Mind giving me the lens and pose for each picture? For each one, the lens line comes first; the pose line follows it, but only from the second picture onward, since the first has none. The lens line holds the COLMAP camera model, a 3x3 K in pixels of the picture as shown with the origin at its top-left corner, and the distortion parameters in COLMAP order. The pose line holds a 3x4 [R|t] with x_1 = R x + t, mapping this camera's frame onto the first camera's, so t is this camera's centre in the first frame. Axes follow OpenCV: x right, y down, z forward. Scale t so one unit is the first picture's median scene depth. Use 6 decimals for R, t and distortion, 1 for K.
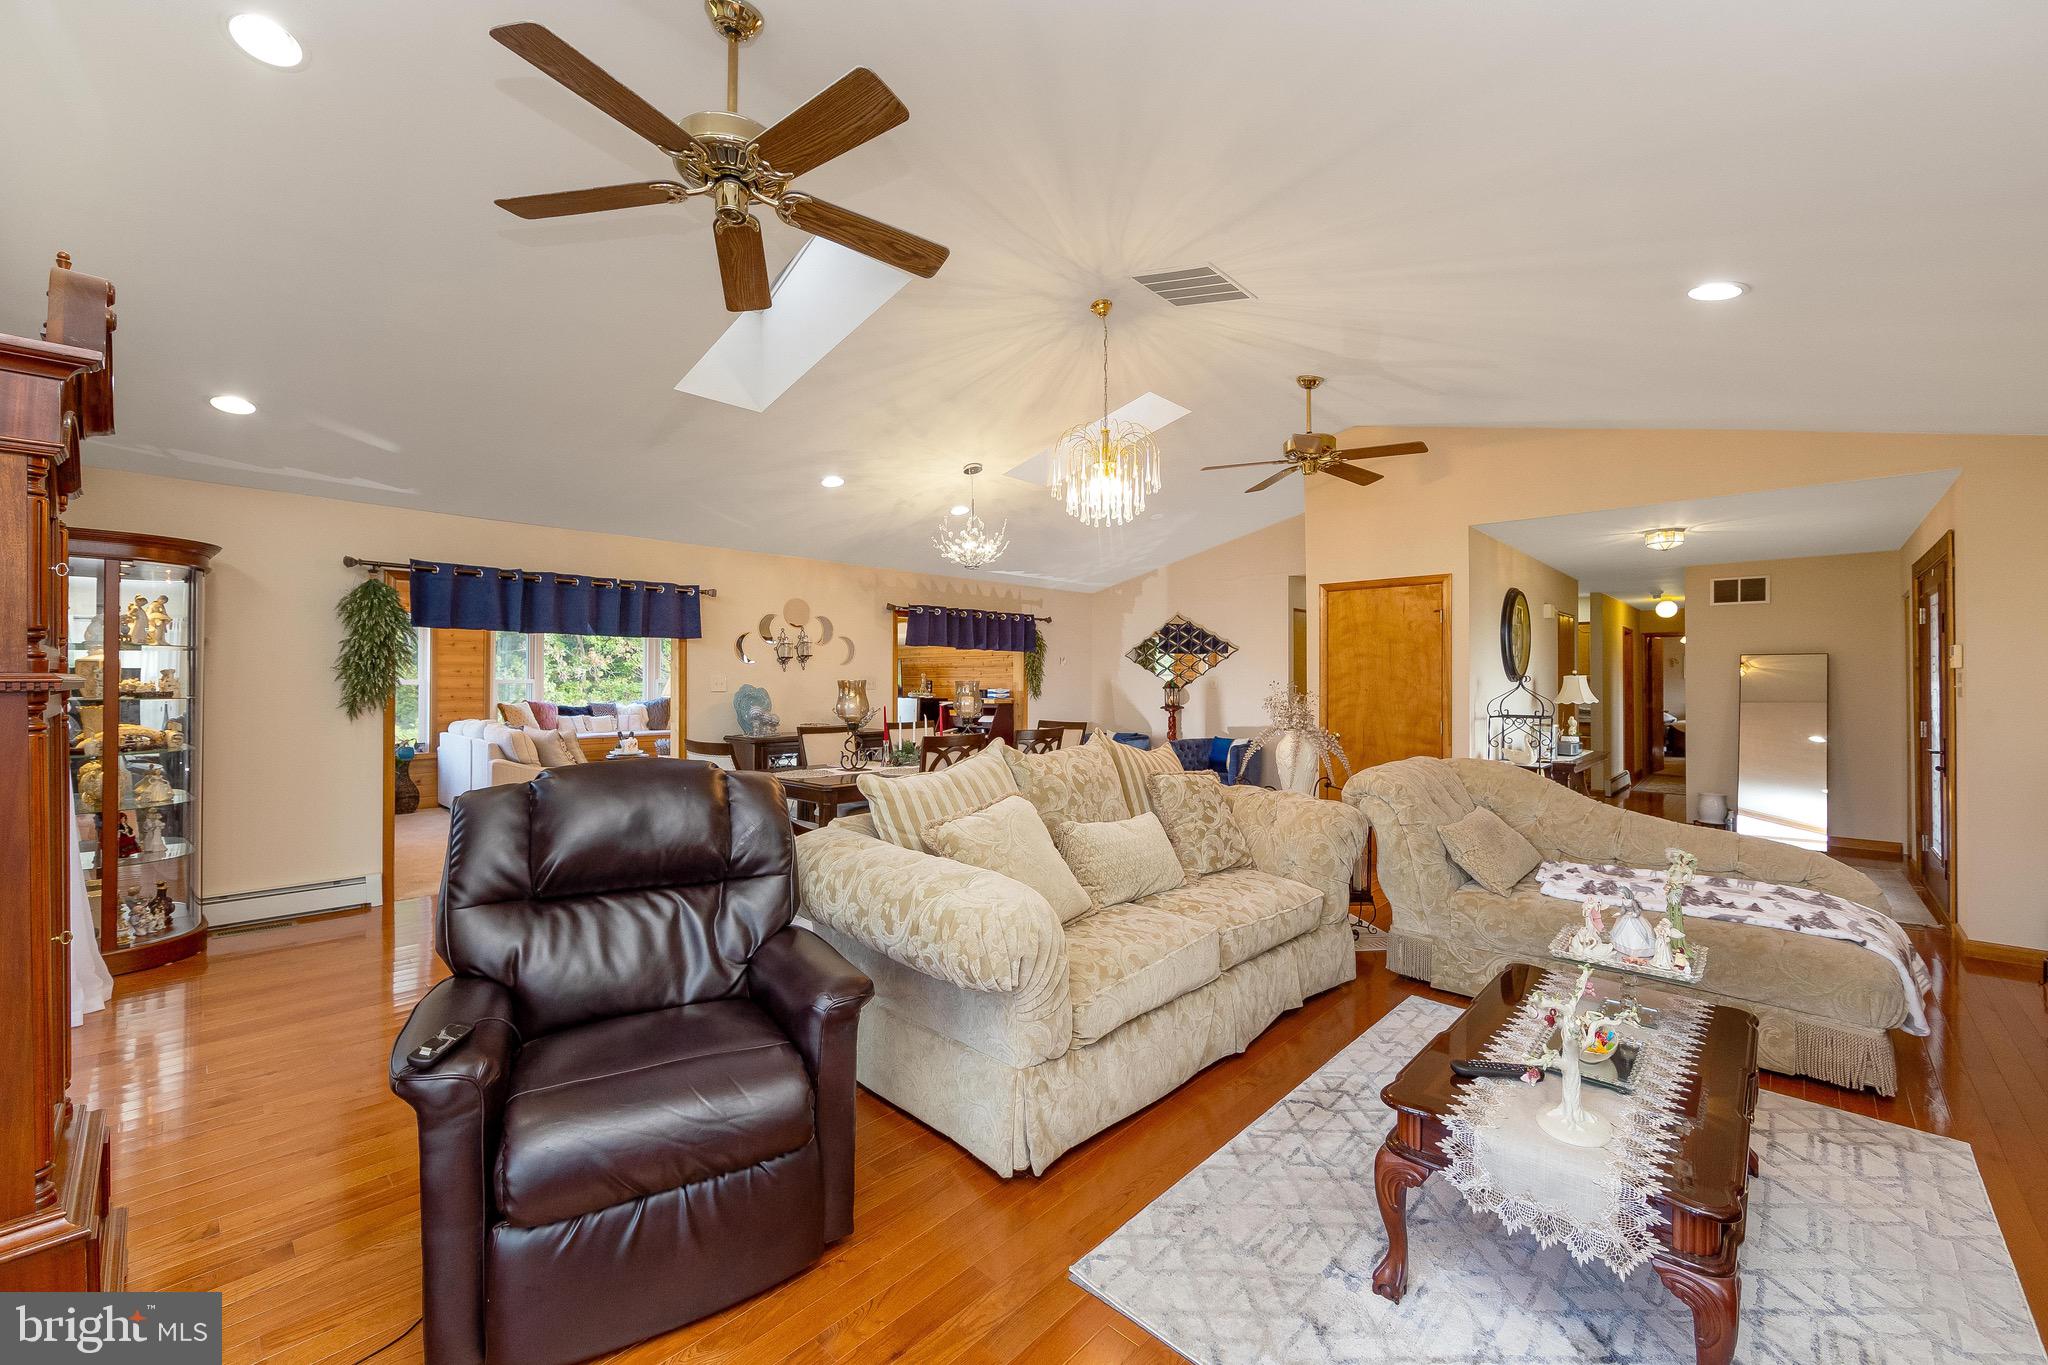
lens RADIAL K [[818.2, 0, 1020.8], [0, 818.2, 679.8], [0, 0, 1]] dist [-0.005184, -0.000035]
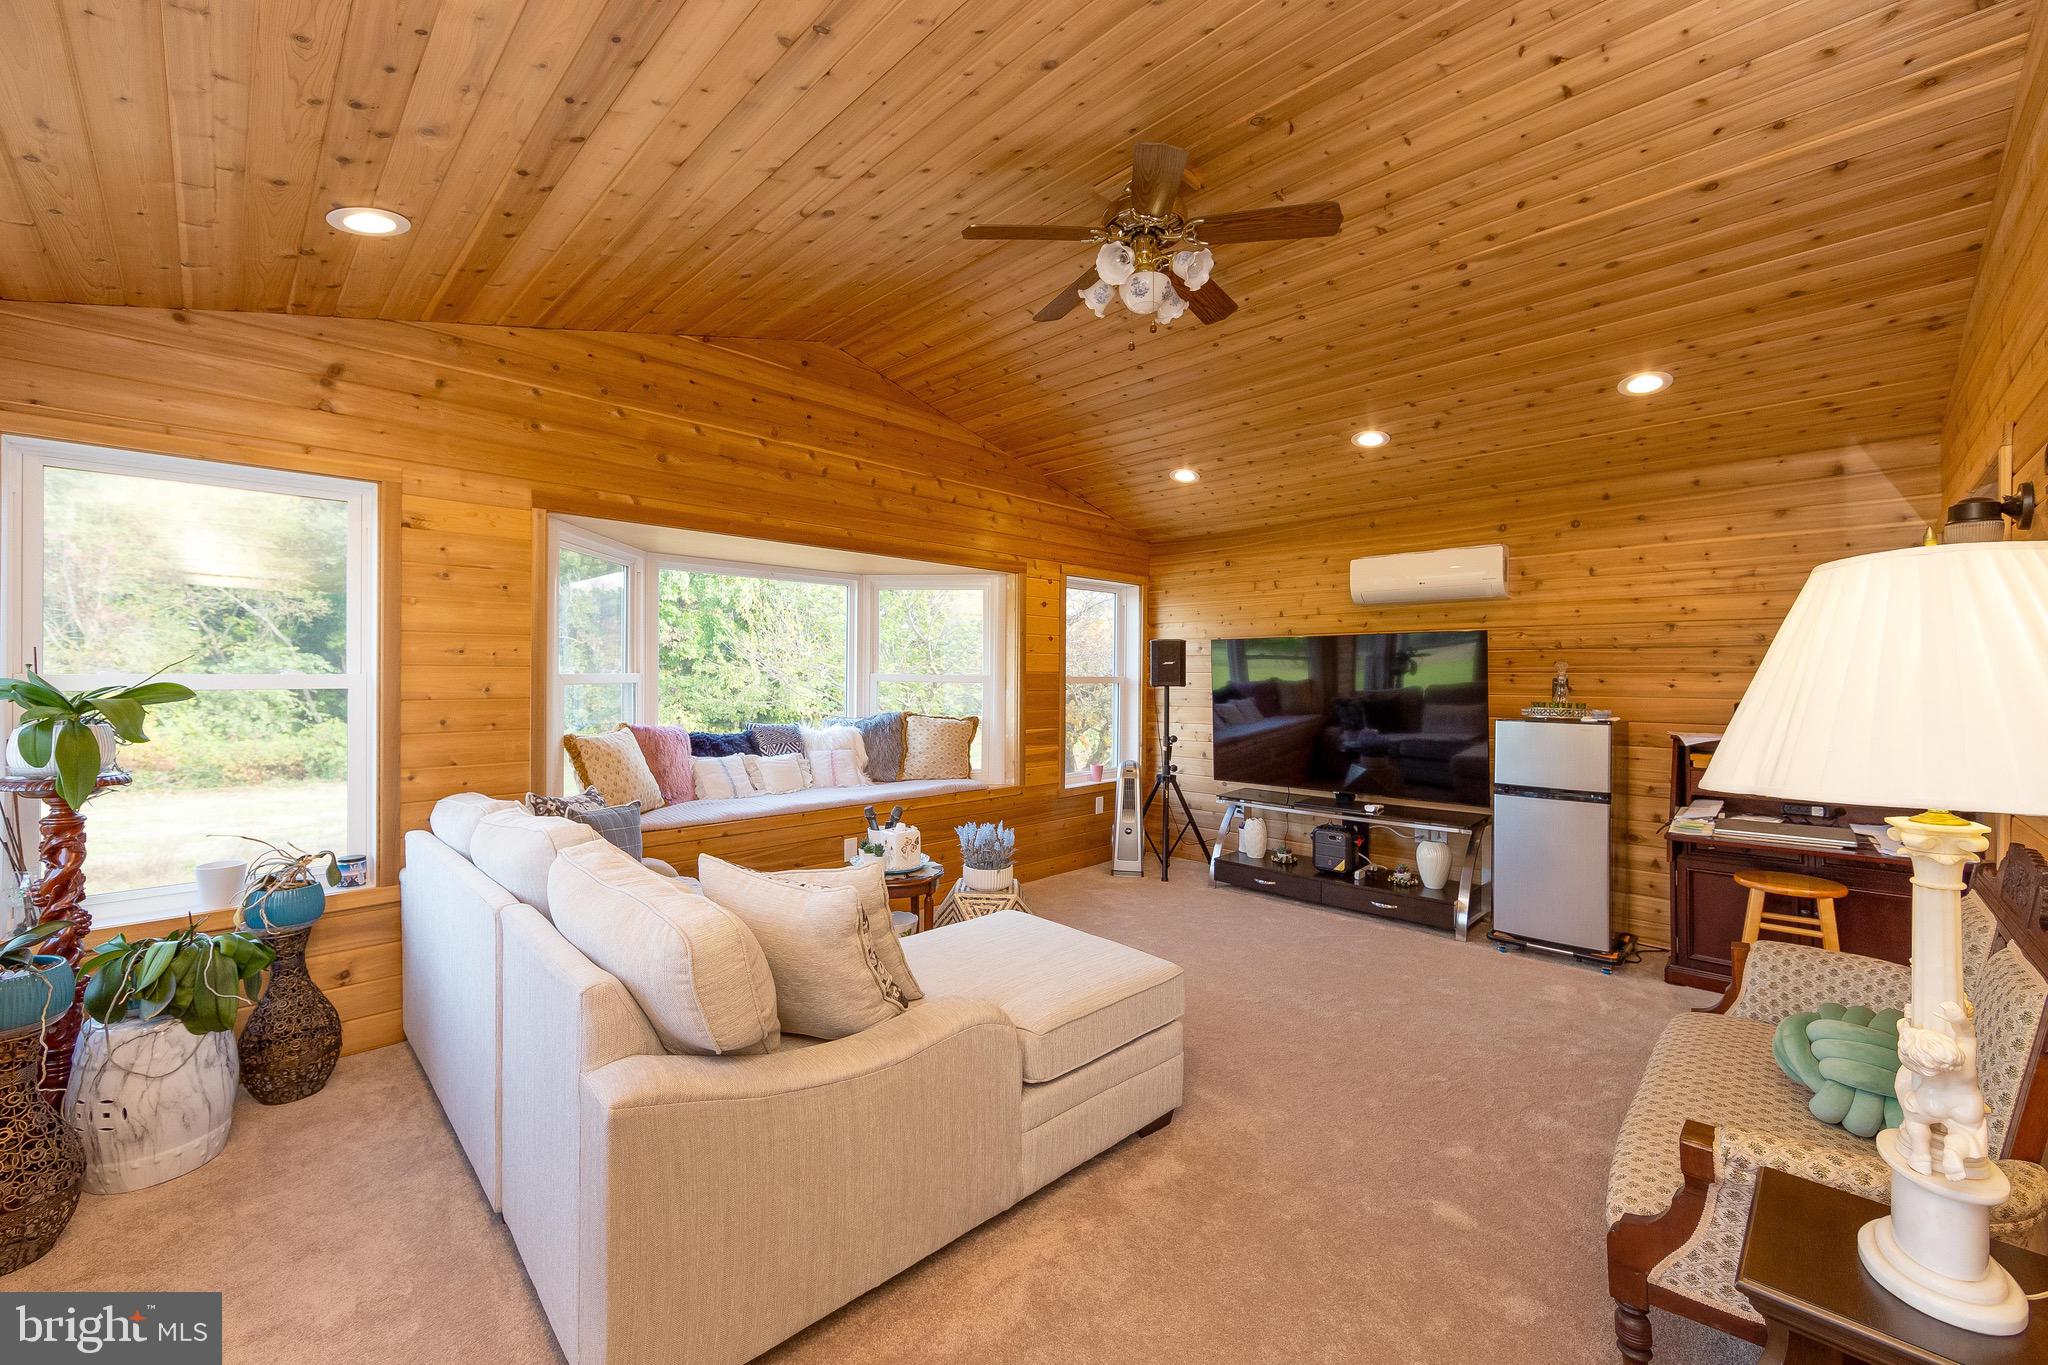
lens RADIAL K [[818.2, 0, 1026.3], [0, 818.2, 682.1], [0, 0, 1]] dist [-0.005184, -0.000035]
pose [[0.999555, -0.001066, -0.029800, -0.443953], [0.001187, 0.999991, 0.004028, 0.002021], [0.029795, -0.004062, 0.999548, 0.670652]]
